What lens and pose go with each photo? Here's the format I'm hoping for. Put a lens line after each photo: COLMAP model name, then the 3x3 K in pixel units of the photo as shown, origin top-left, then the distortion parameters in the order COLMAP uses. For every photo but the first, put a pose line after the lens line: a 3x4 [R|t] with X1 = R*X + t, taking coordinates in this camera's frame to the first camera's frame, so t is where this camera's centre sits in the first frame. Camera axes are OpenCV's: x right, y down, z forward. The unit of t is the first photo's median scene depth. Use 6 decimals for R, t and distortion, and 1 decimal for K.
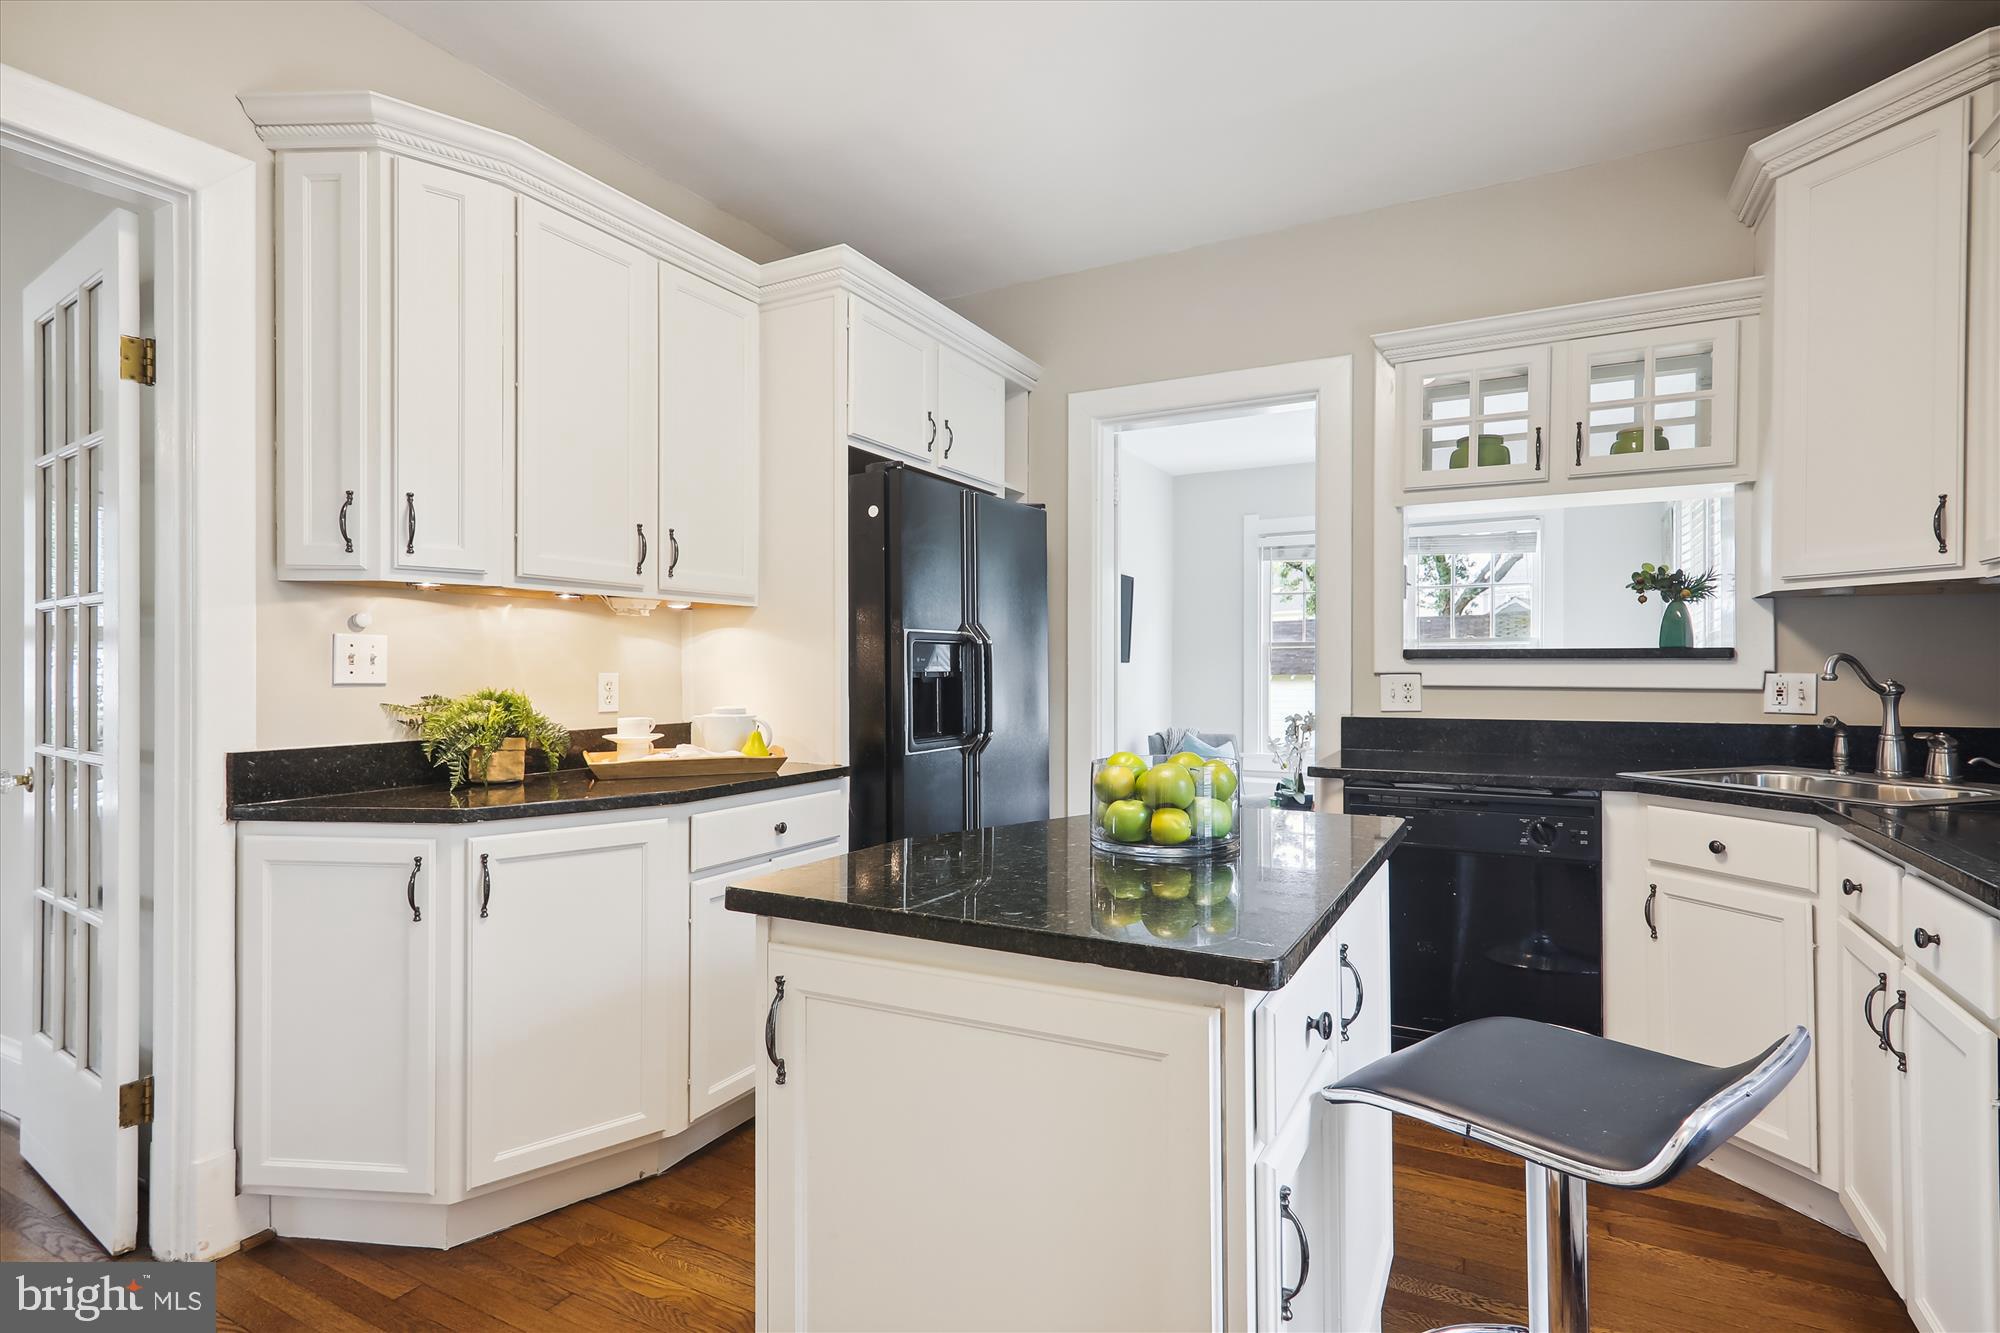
lens RADIAL K [[983.5, 0, 1034.3], [0, 983.5, 662.8], [0, 0, 1]] dist [-0.004236, -0.001409]
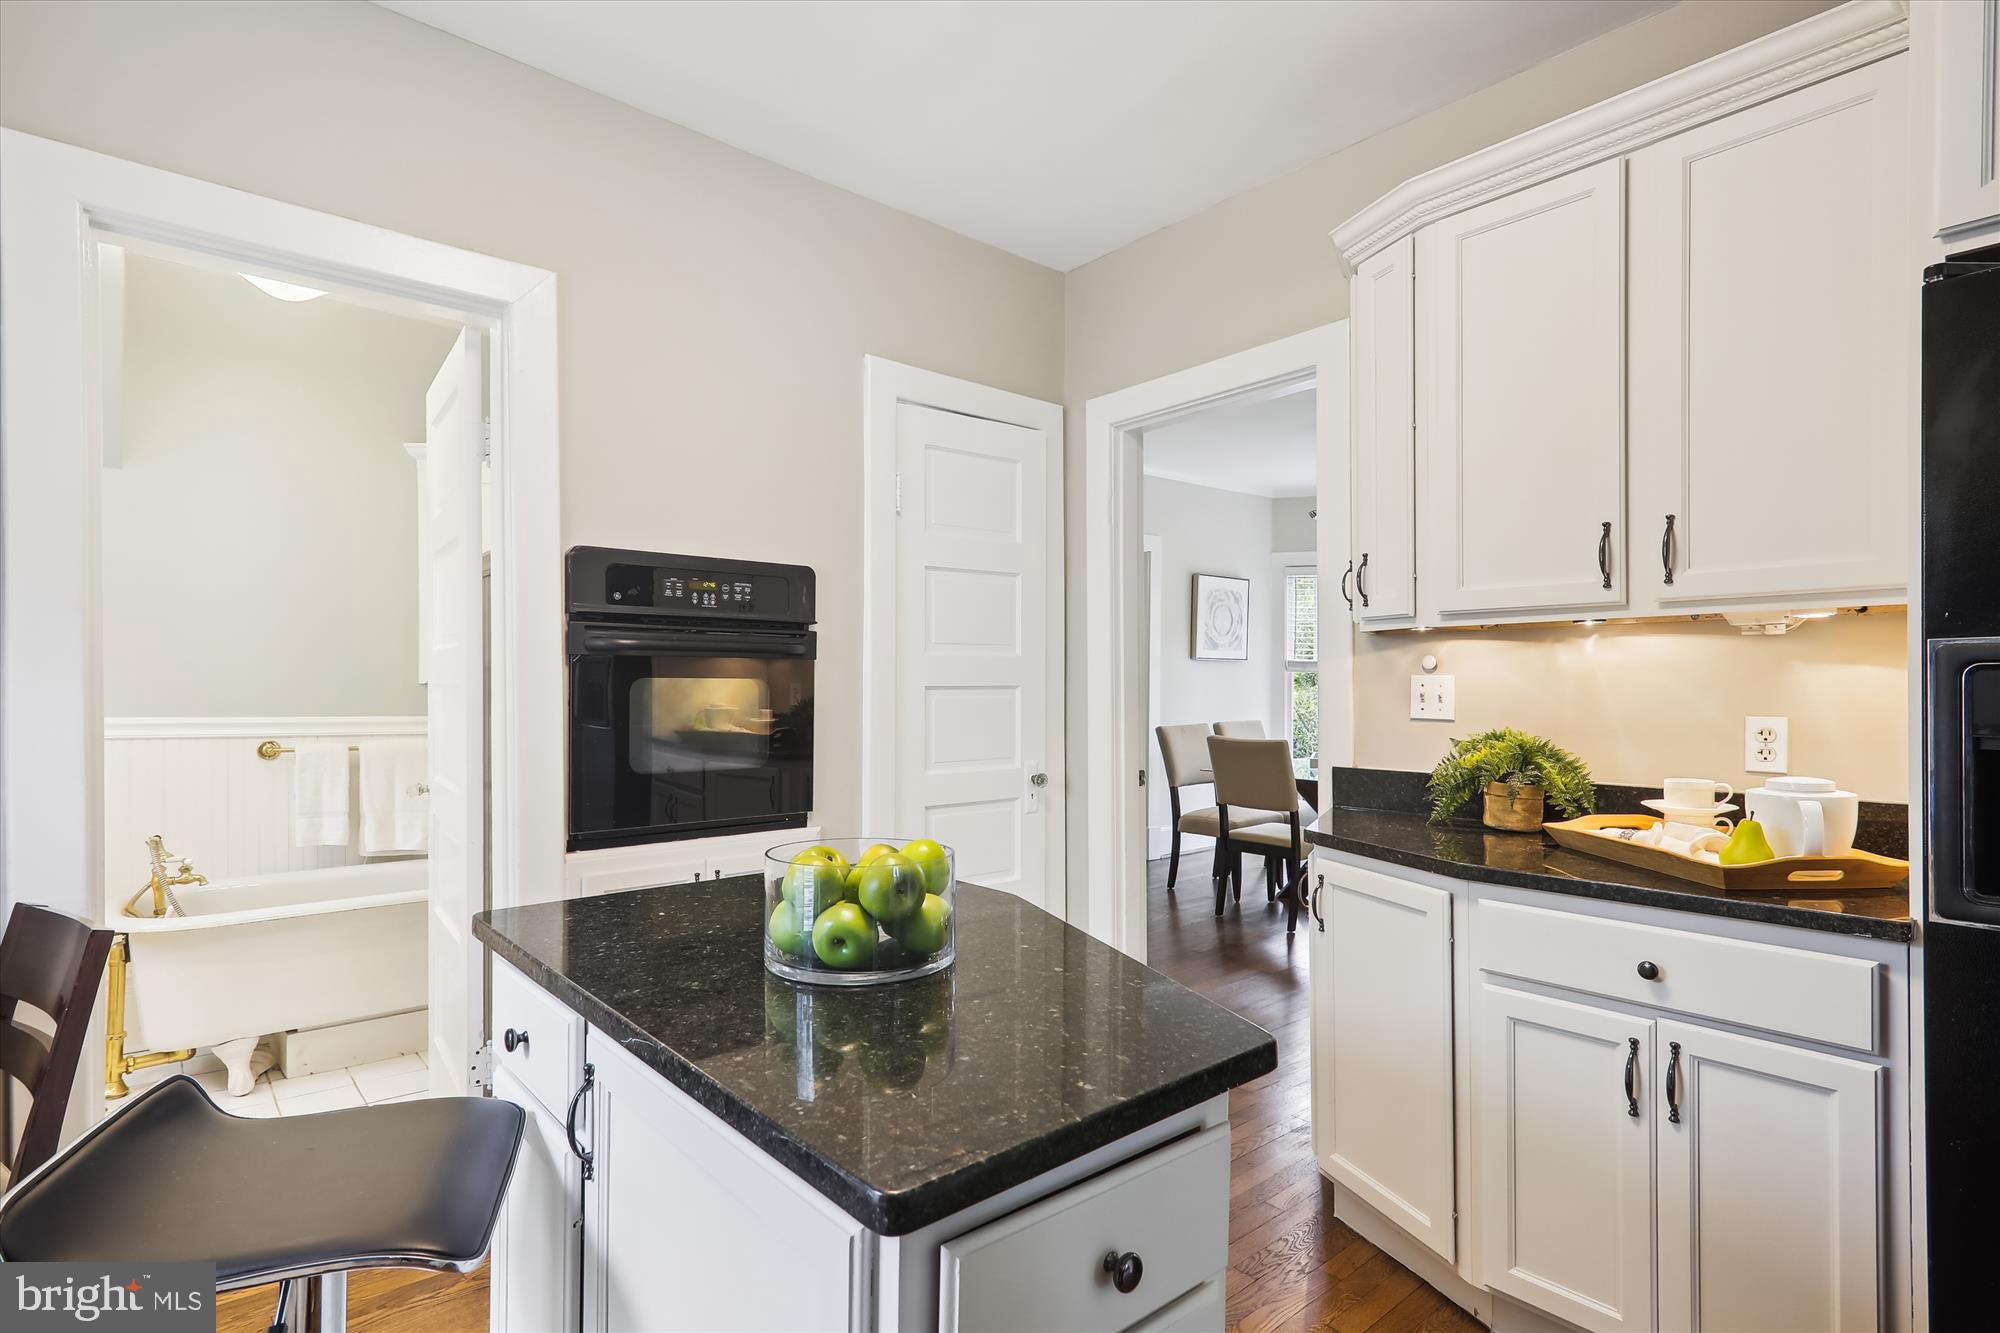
lens RADIAL K [[989.2, 0, 1000.0], [0, 989.2, 666.5], [0, 0, 1]] dist [0.018381, 0.000198]
pose [[-0.370221, -0.014631, -0.928829, 0.525533], [0.008972, 0.999773, -0.019325, -0.020526], [0.928901, -0.015488, -0.370005, 0.911867]]
